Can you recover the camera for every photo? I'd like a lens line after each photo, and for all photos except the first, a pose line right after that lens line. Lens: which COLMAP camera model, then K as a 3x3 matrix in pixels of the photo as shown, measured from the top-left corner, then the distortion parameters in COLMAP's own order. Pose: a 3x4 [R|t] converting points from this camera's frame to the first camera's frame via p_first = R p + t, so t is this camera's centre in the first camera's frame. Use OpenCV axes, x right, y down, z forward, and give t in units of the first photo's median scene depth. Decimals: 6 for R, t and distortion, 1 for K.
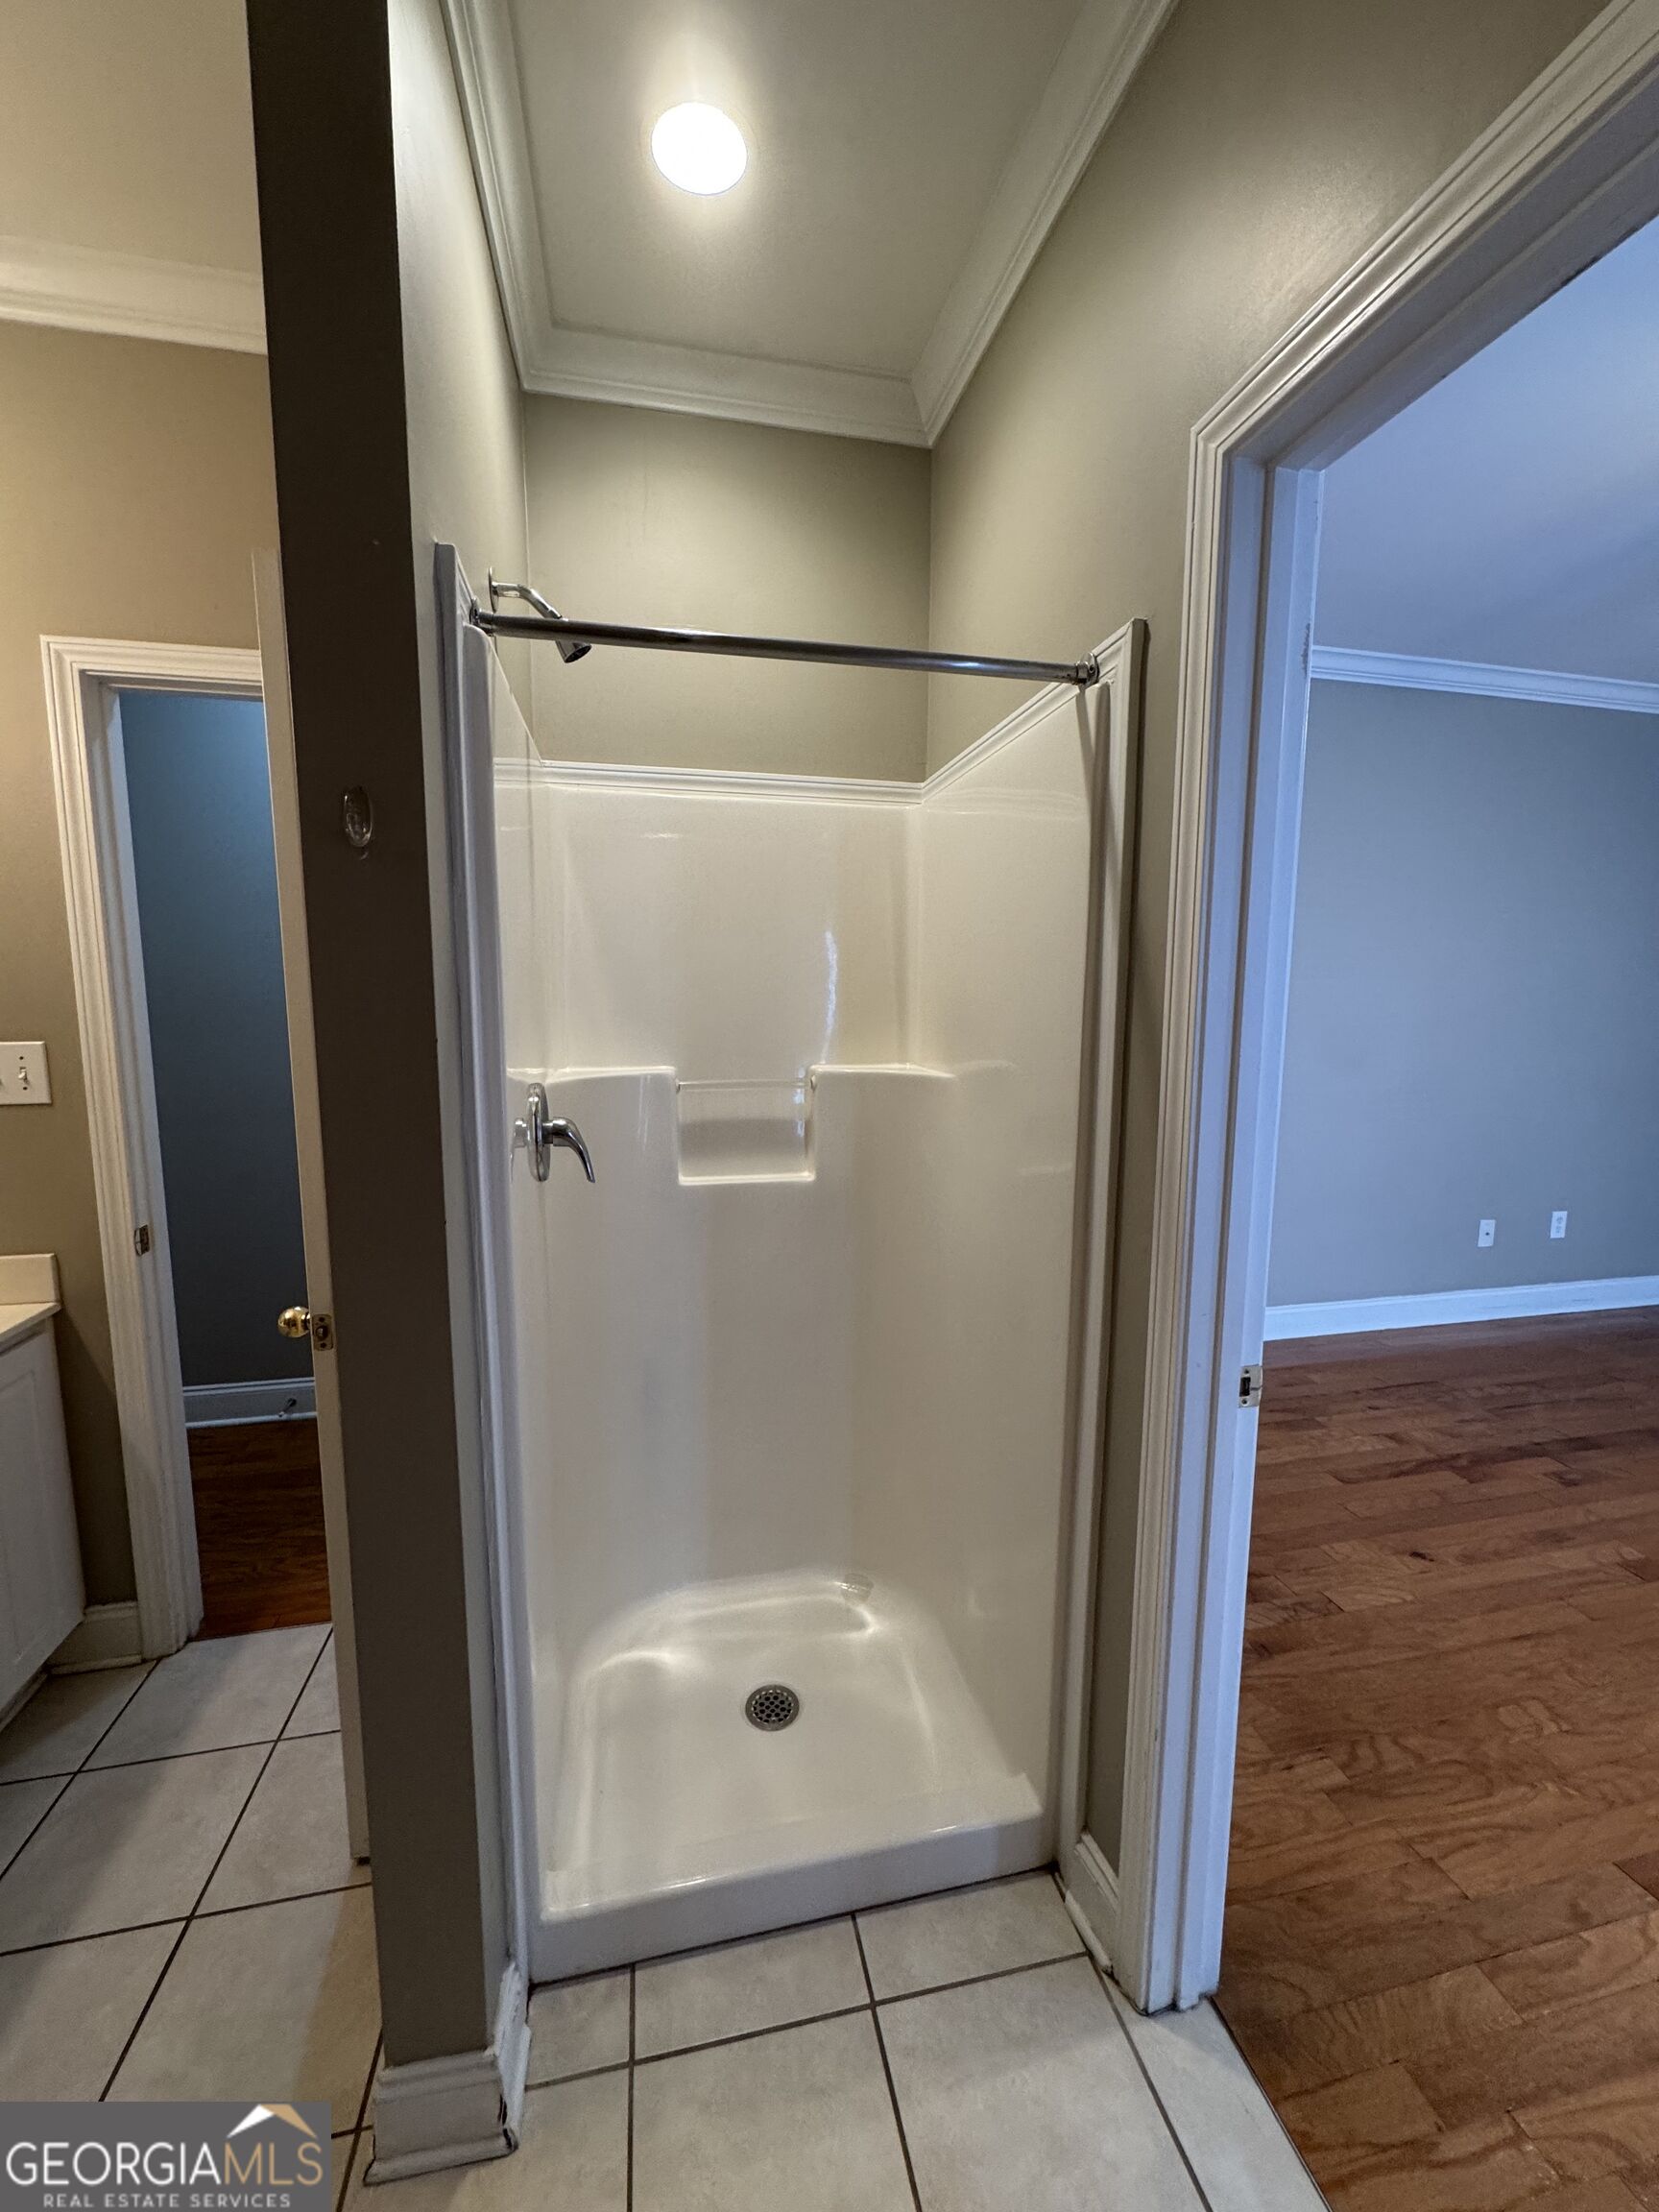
lens RADIAL K [[880.3, 0, 829.5], [0, 880.3, 1106.0], [0, 0, 1]] dist [-0.003166, 0.000368]
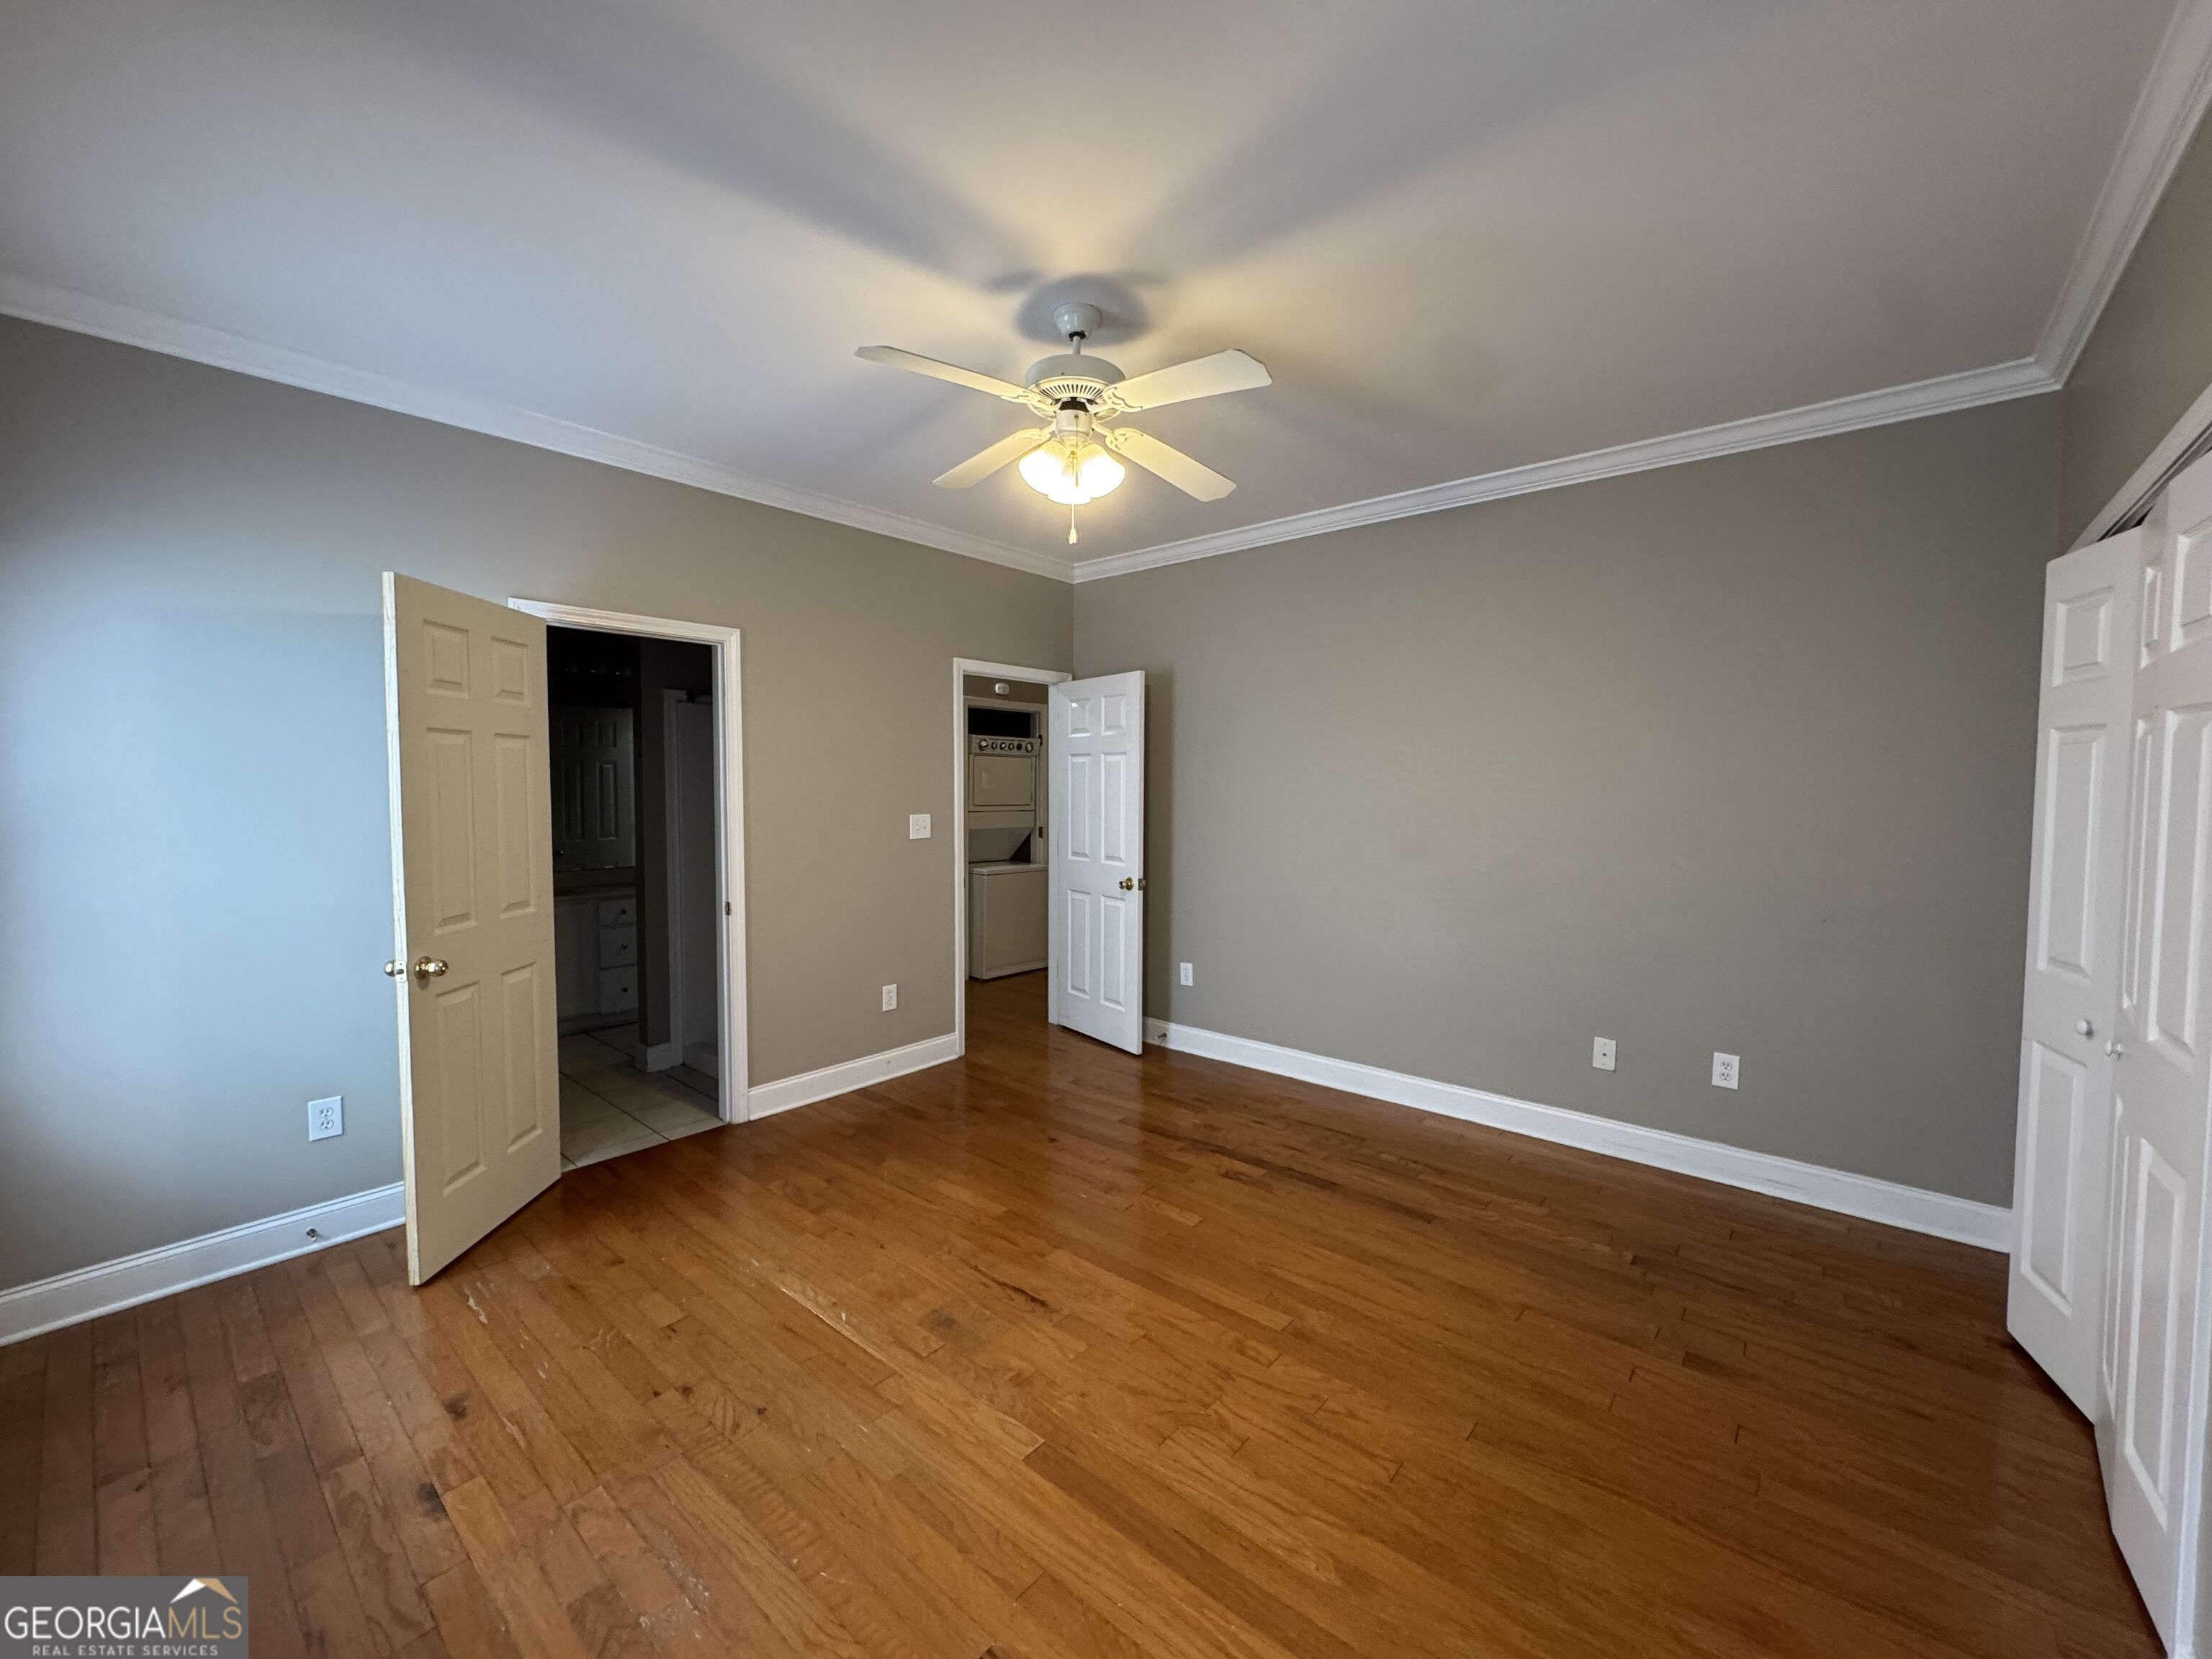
lens RADIAL K [[880.3, 0, 1107.9], [0, 880.3, 824.1], [0, 0, 1]] dist [-0.003166, 0.000368]
pose [[0.600199, 0.034844, -0.799091, 1.545832], [-0.099689, 0.994520, -0.031511, -0.011735], [0.793614, 0.098574, 0.600384, 0.053681]]
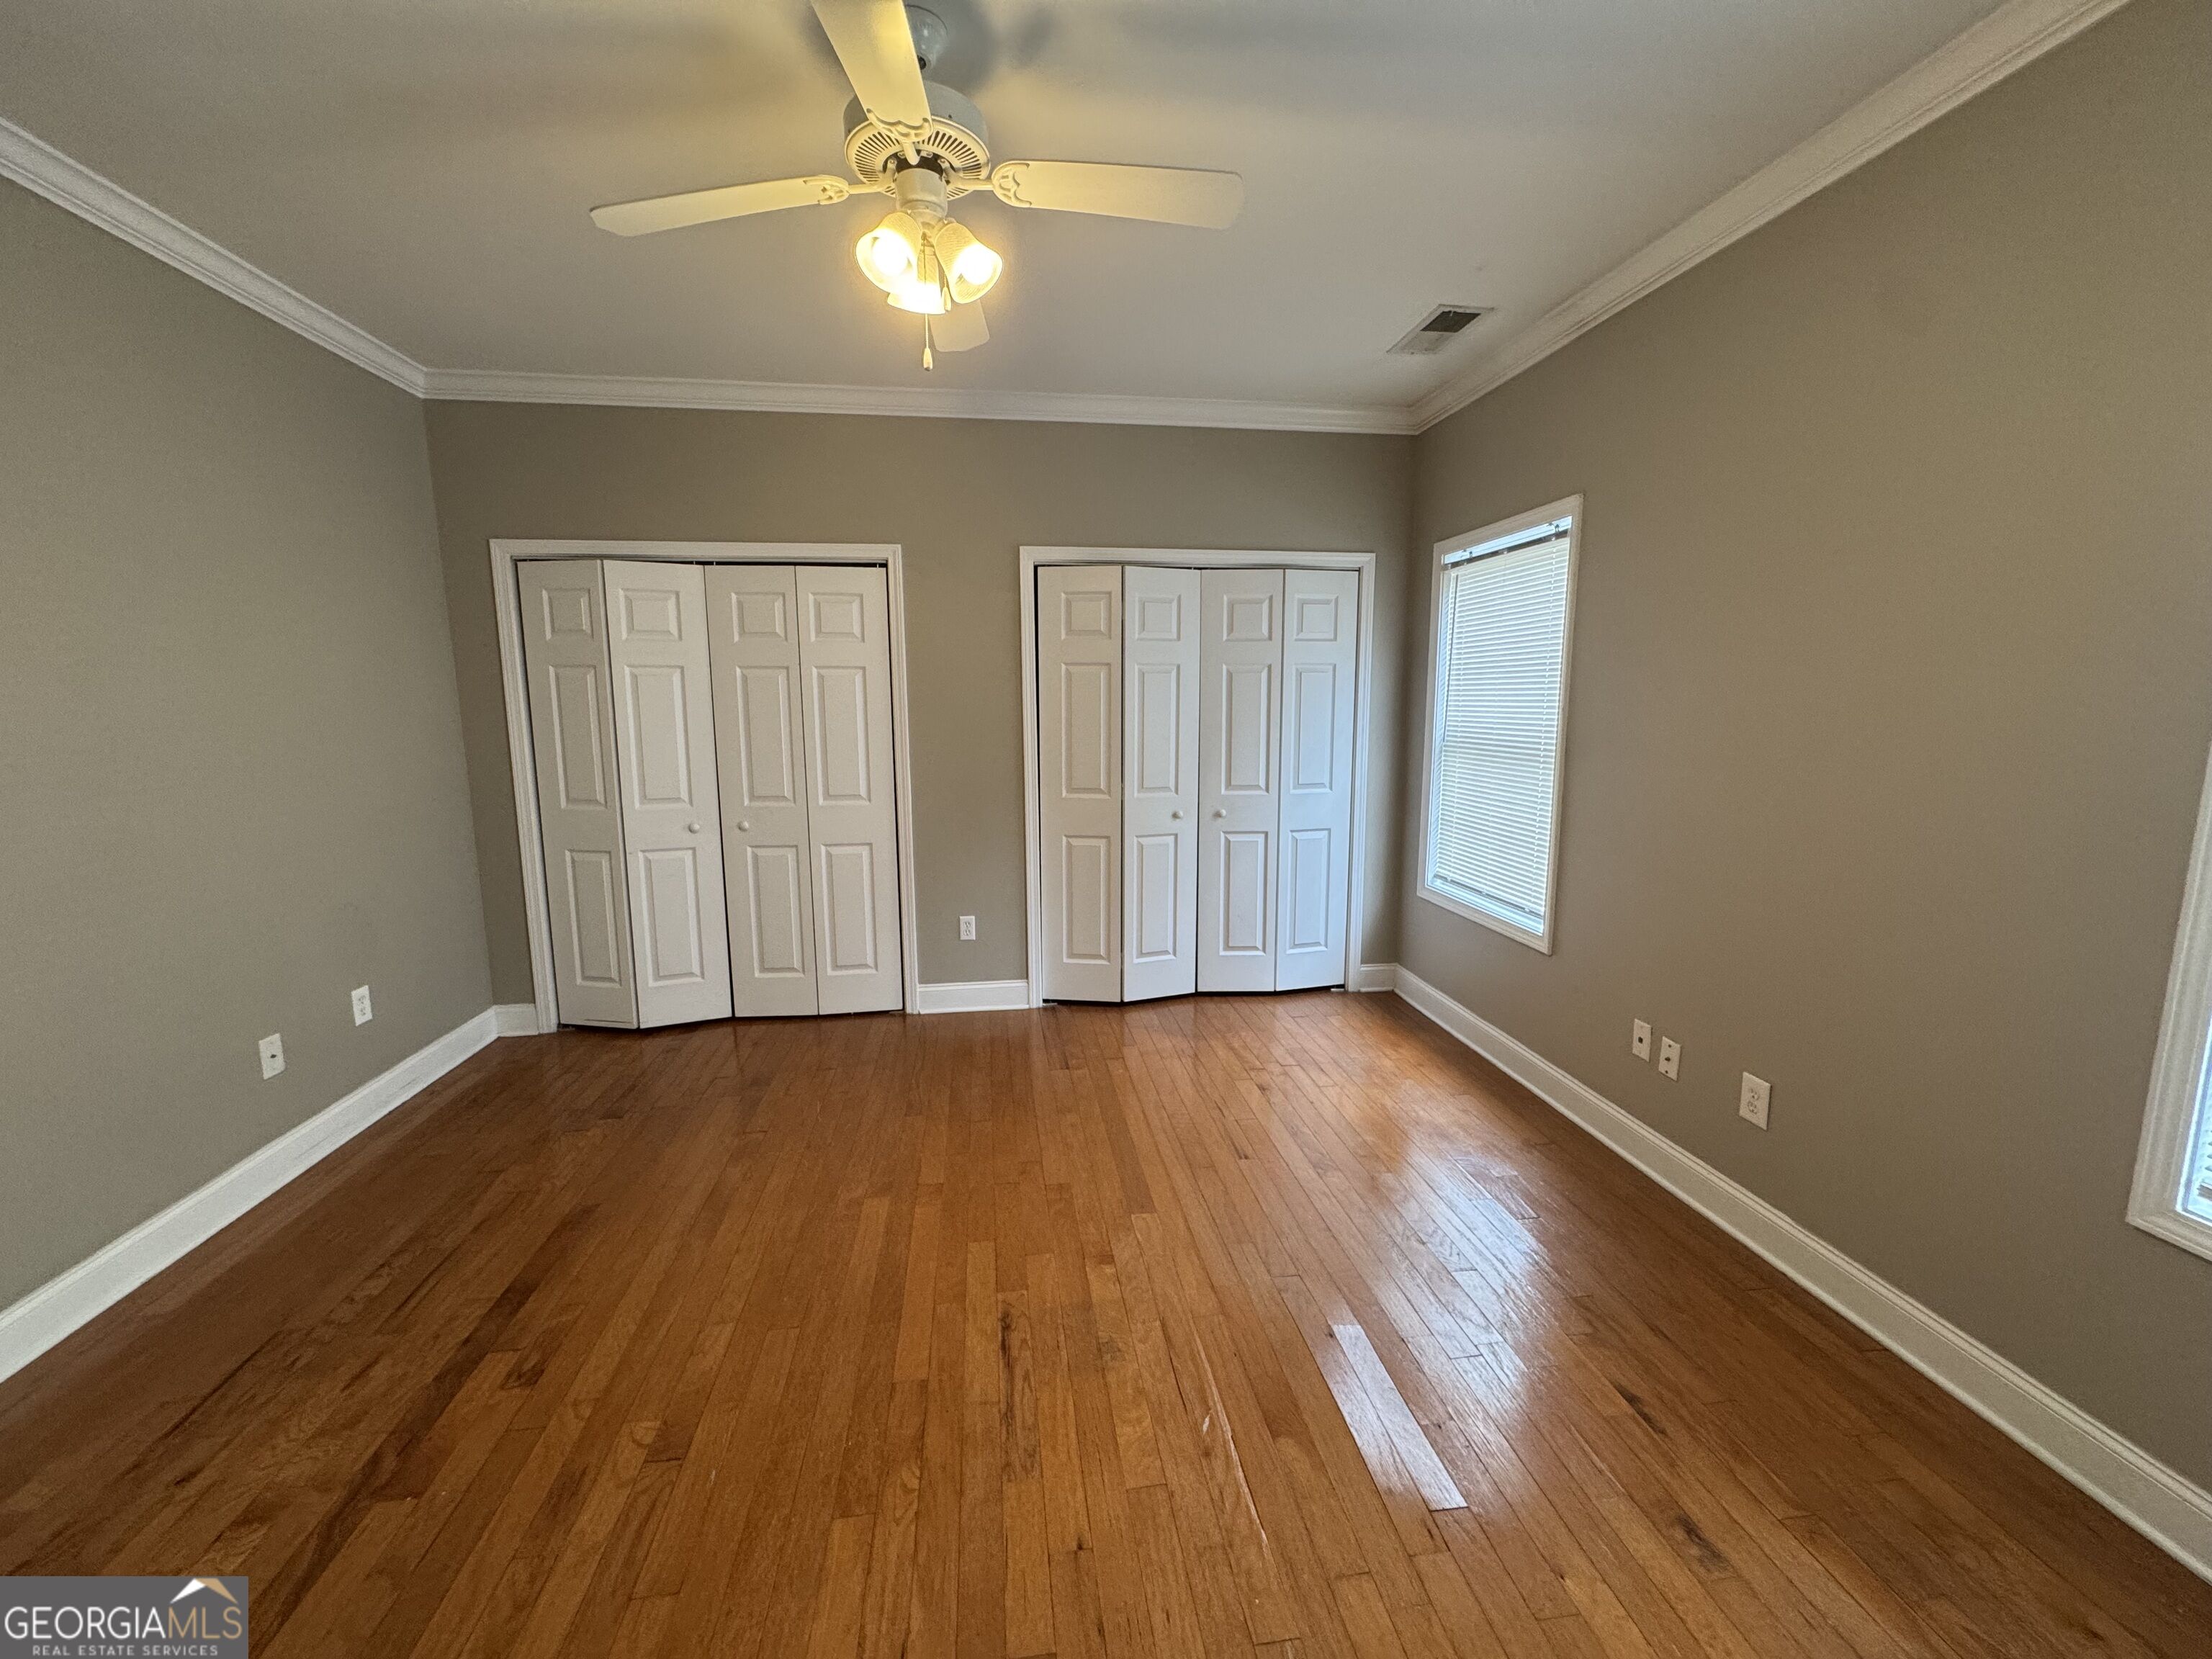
lens RADIAL K [[880.3, 0, 1107.9], [0, 880.3, 824.1], [0, 0, 1]] dist [-0.003166, 0.000368]
pose [[0.078766, -0.146726, 0.986036, 0.201334], [0.130589, 0.982105, 0.135709, -0.054303], [-0.988303, 0.118076, 0.096518, 0.359152]]
